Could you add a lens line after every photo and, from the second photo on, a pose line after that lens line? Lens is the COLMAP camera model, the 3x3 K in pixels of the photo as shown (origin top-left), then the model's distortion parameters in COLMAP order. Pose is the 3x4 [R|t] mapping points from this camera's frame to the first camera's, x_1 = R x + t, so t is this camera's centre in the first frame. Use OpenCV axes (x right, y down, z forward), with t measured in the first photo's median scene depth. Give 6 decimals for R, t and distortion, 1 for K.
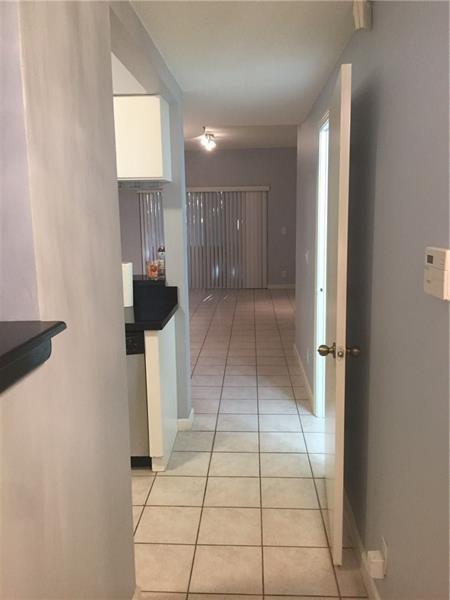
lens RADIAL K [[512.8, 0, 225.0], [0, 512.8, 300.0], [0, 0, 1]] dist [0.028083, 0.000316]
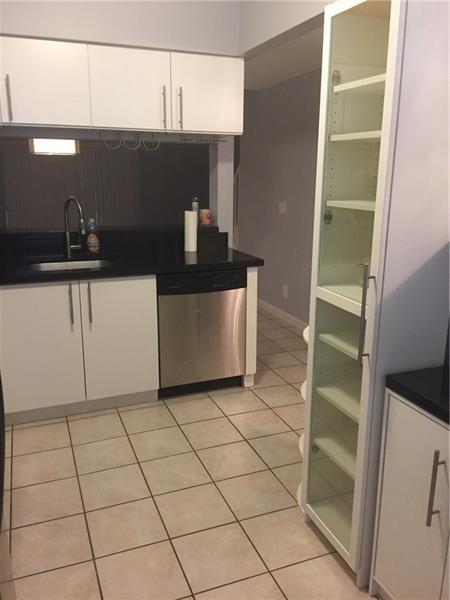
lens RADIAL K [[512.8, 0, 225.0], [0, 512.8, 300.0], [0, 0, 1]] dist [0.028083, 0.000316]
pose [[0.909732, -0.082420, 0.406934, -0.585897], [0.054715, 0.995350, 0.079280, 0.032970], [-0.411576, -0.049858, 0.910011, -0.040674]]
